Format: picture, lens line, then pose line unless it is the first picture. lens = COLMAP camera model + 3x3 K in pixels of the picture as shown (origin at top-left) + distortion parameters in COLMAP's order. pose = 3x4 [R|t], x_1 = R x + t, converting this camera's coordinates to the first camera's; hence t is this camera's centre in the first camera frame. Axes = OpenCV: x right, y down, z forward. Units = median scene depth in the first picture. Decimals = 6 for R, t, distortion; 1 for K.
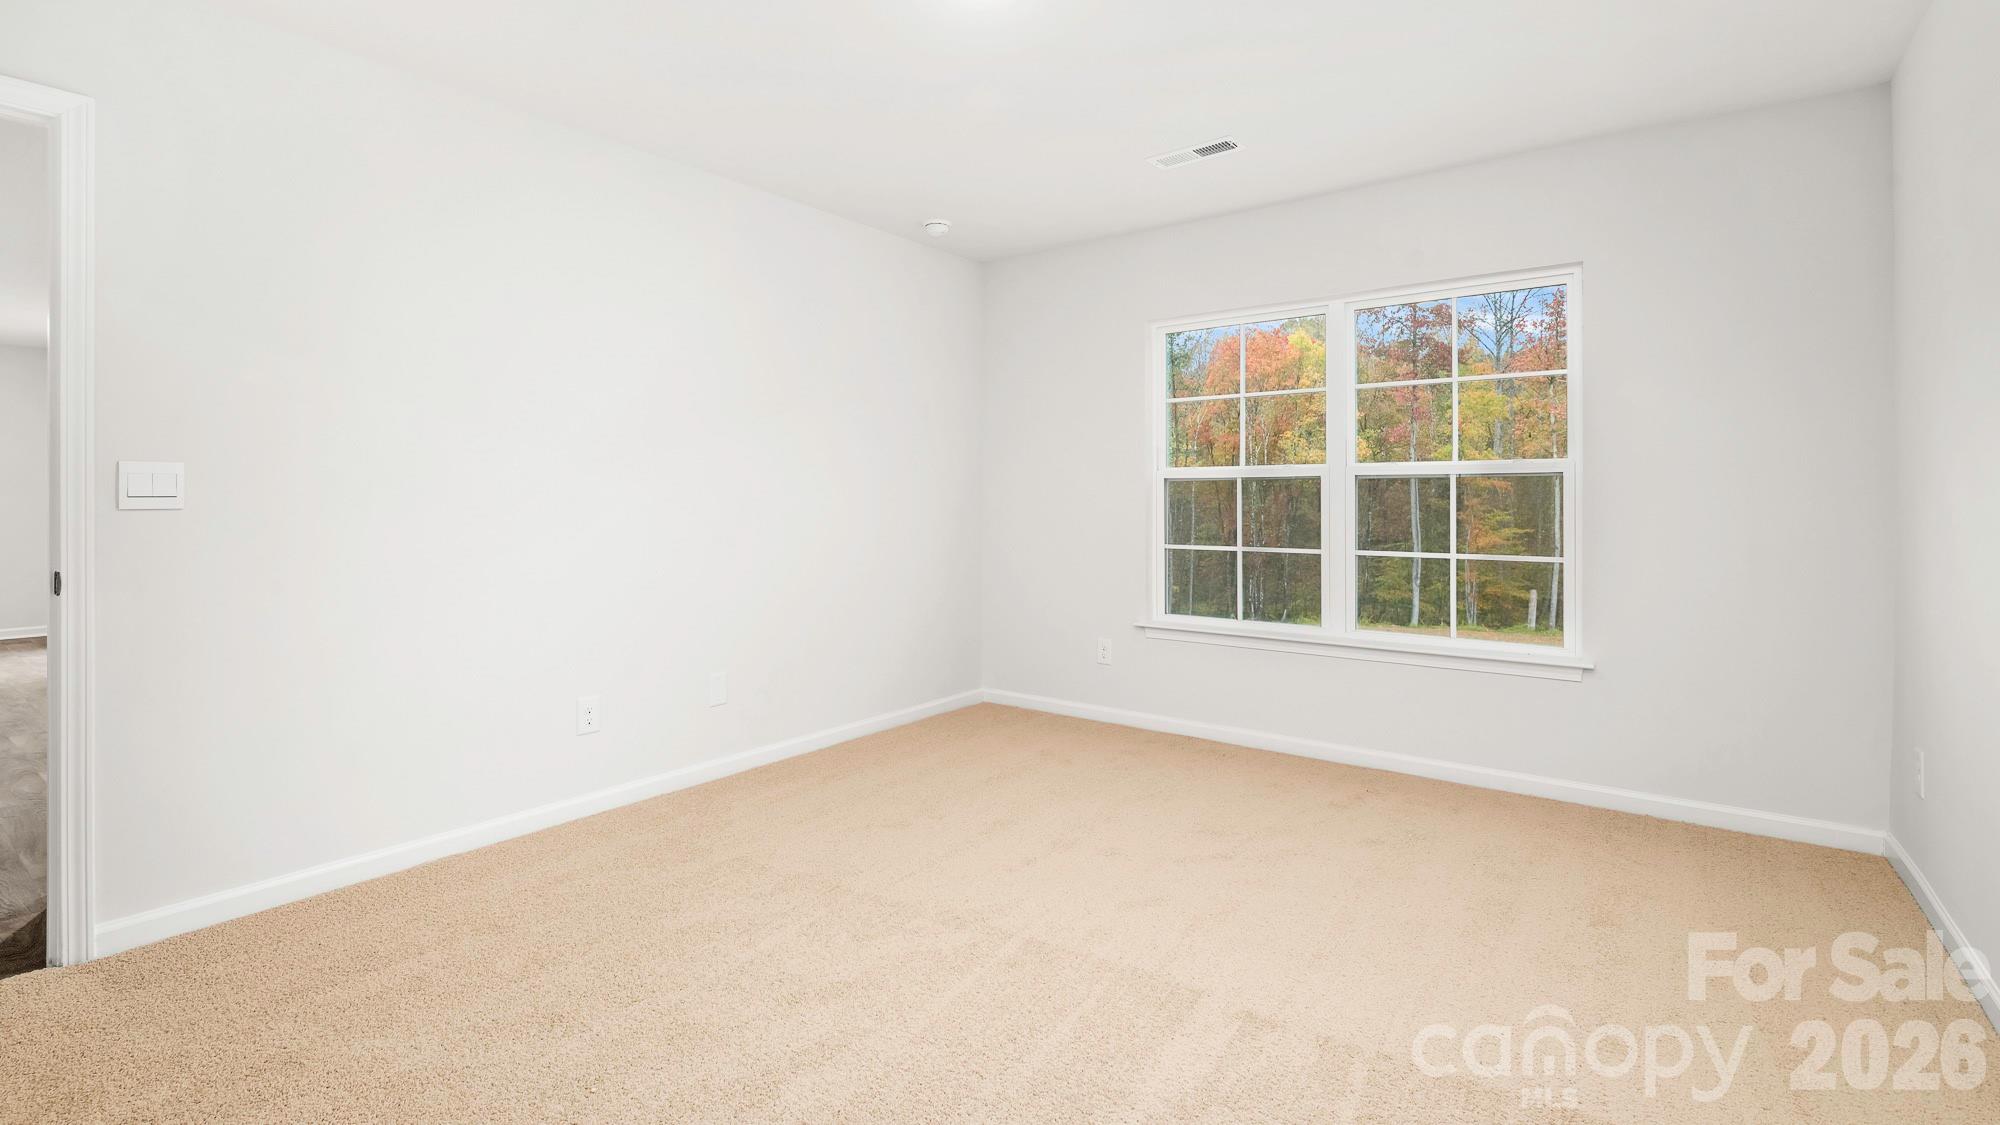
lens RADIAL K [[885.0, 0, 1021.4], [0, 885.0, 553.3], [0, 0, 1]] dist [0.010153, -0.001488]
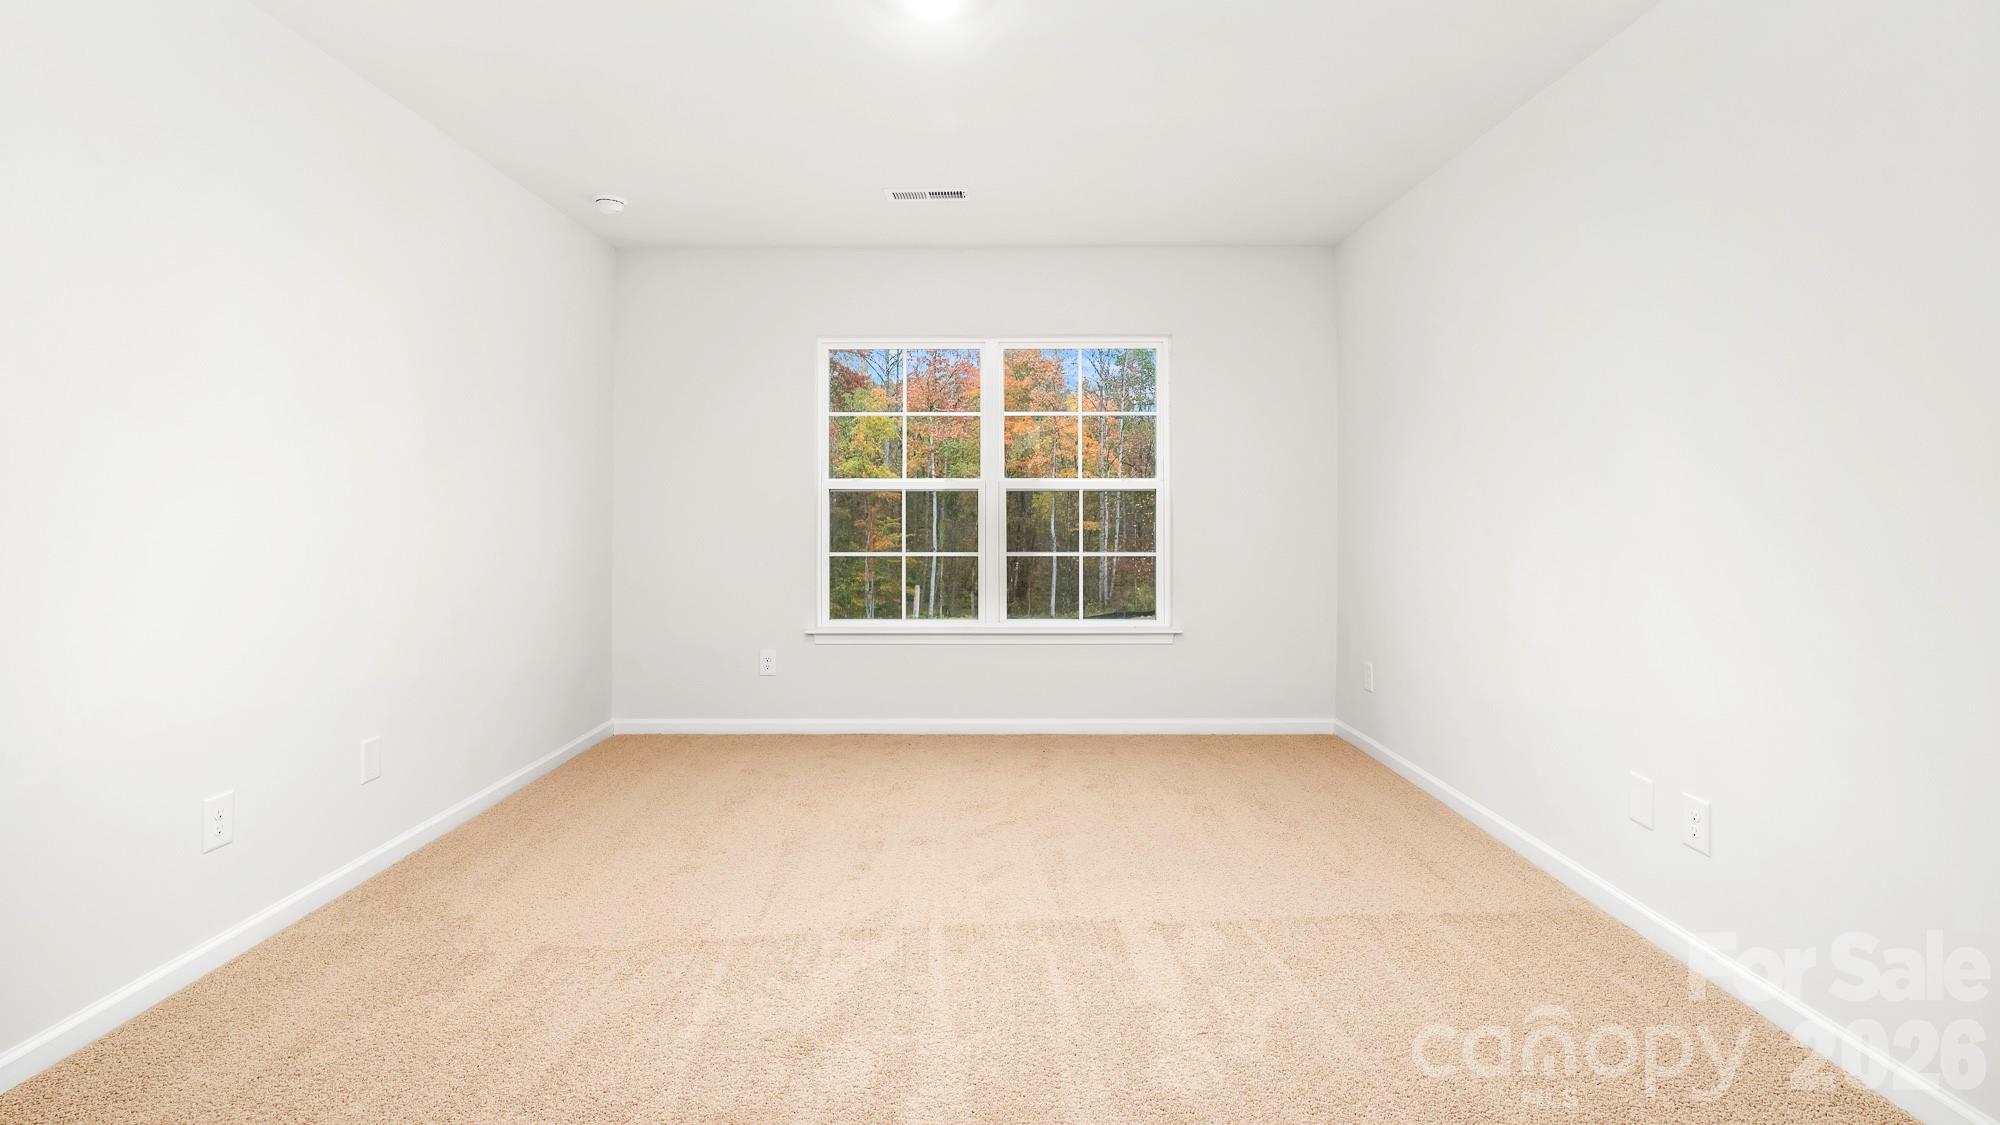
lens RADIAL K [[885.0, 0, 974.8], [0, 885.0, 552.0], [0, 0, 1]] dist [0.010153, -0.001488]
pose [[0.808183, -0.029797, 0.588177, -0.341450], [0.036375, 0.999338, 0.000646, -0.005855], [-0.587807, 0.020873, 0.808732, 0.070409]]
